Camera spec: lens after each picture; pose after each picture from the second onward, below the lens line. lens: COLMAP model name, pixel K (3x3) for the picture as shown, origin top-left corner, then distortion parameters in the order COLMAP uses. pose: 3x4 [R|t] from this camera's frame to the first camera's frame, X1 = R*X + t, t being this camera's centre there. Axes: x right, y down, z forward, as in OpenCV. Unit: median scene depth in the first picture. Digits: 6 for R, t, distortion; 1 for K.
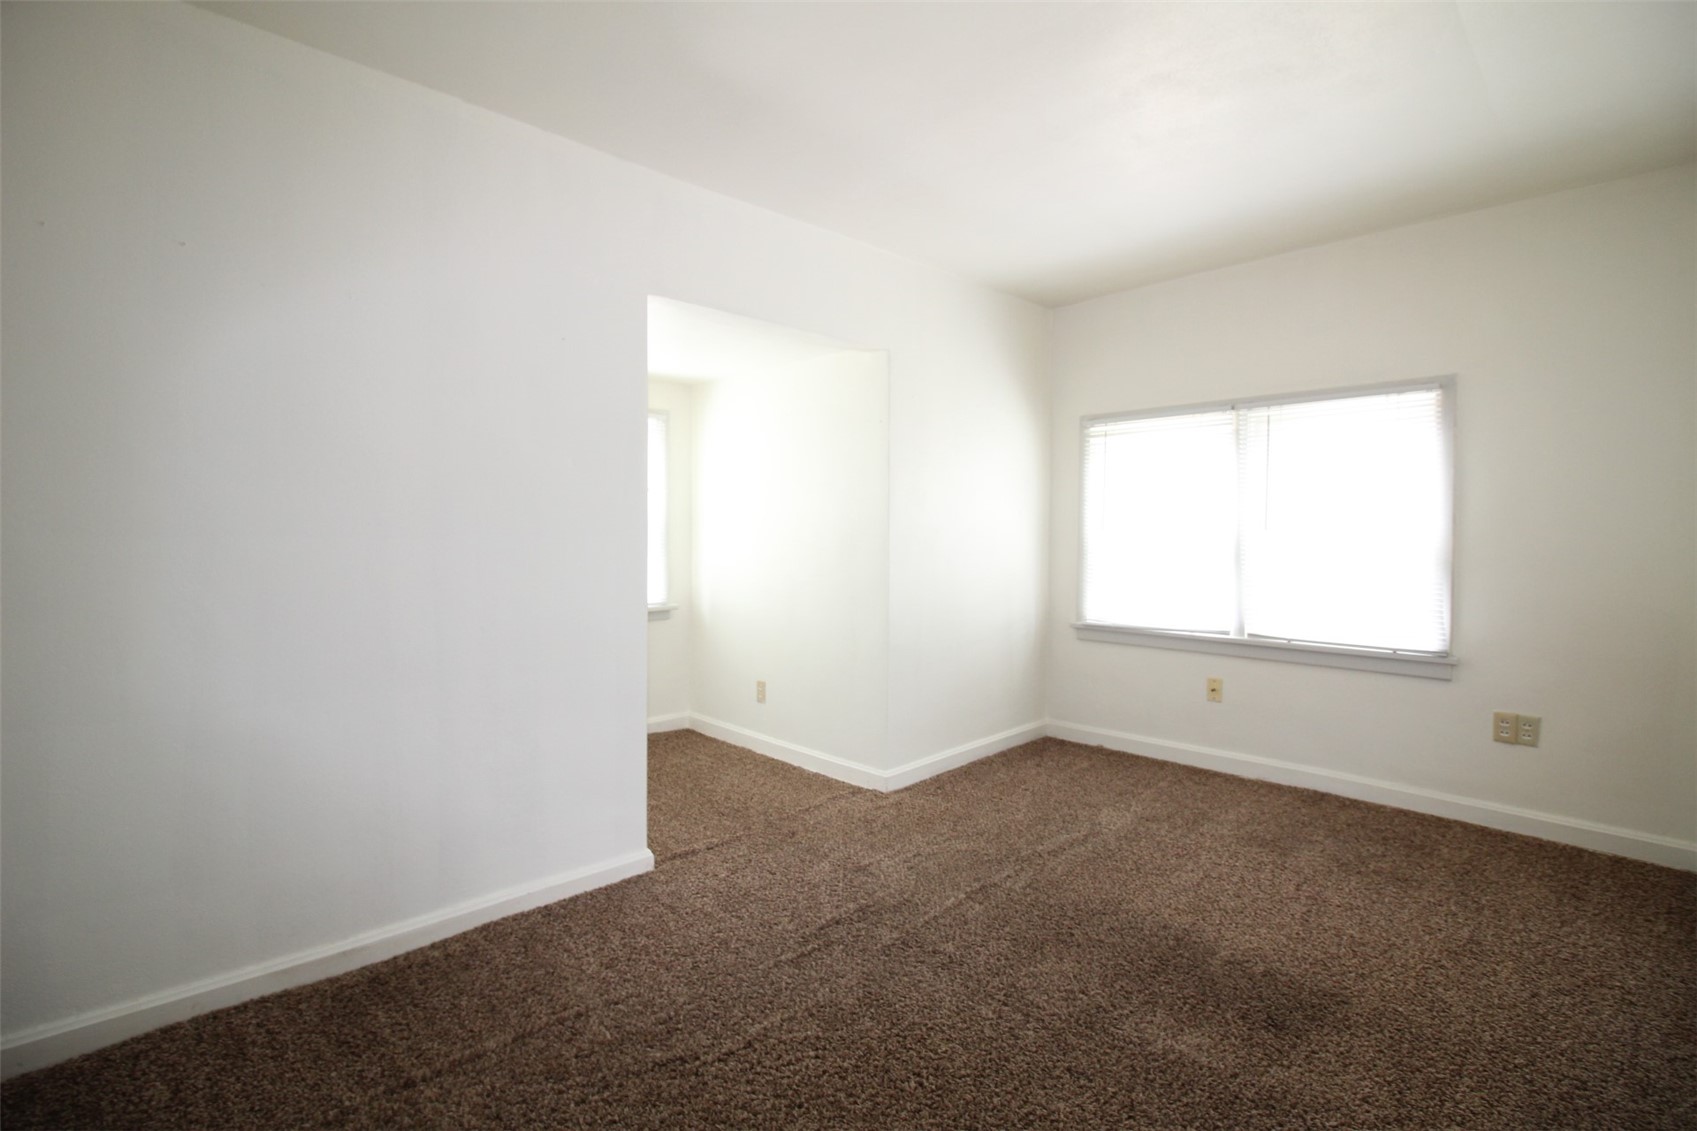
lens RADIAL K [[785.2, 0, 843.0], [0, 785.2, 561.5], [0, 0, 1]] dist [-0.011641, -0.004171]
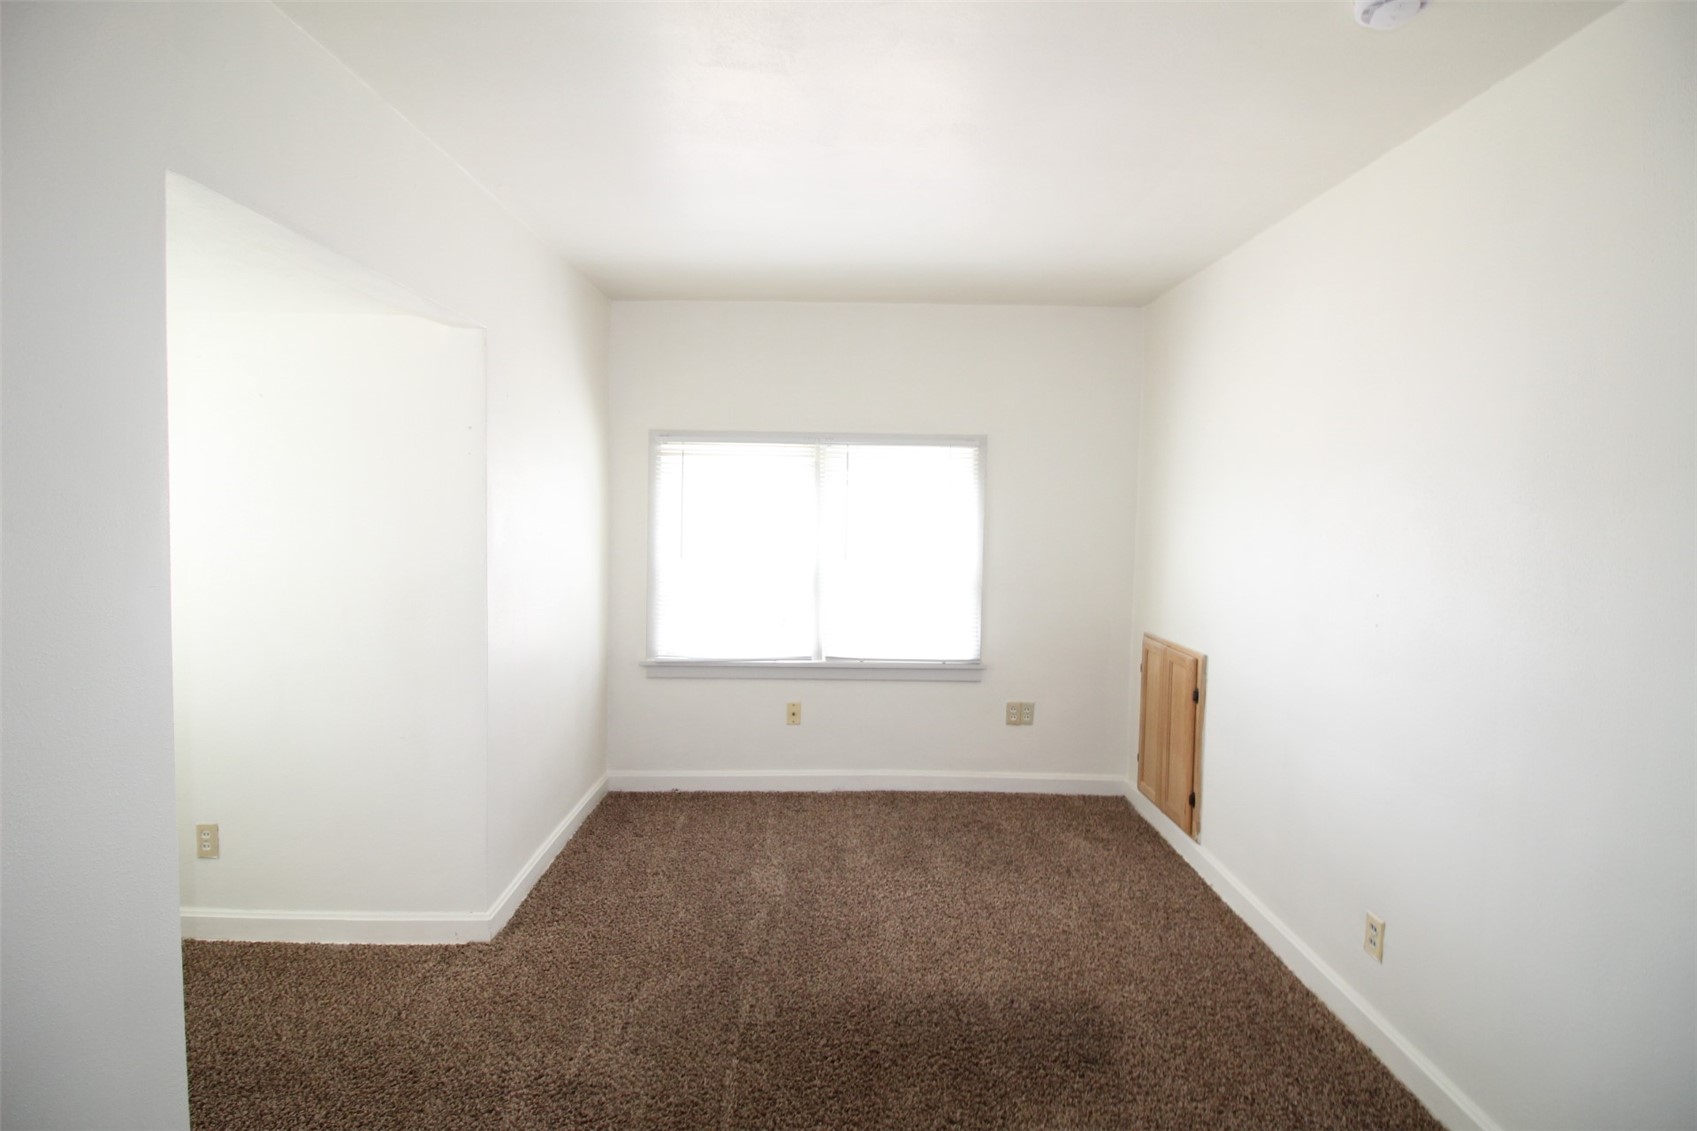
lens RADIAL K [[785.2, 0, 849.8], [0, 785.2, 555.7], [0, 0, 1]] dist [-0.011641, -0.004171]
pose [[0.677359, -0.035701, 0.734785, -0.242412], [0.014525, 0.999276, 0.035161, -0.084360], [-0.735509, -0.013144, 0.677388, 0.273403]]
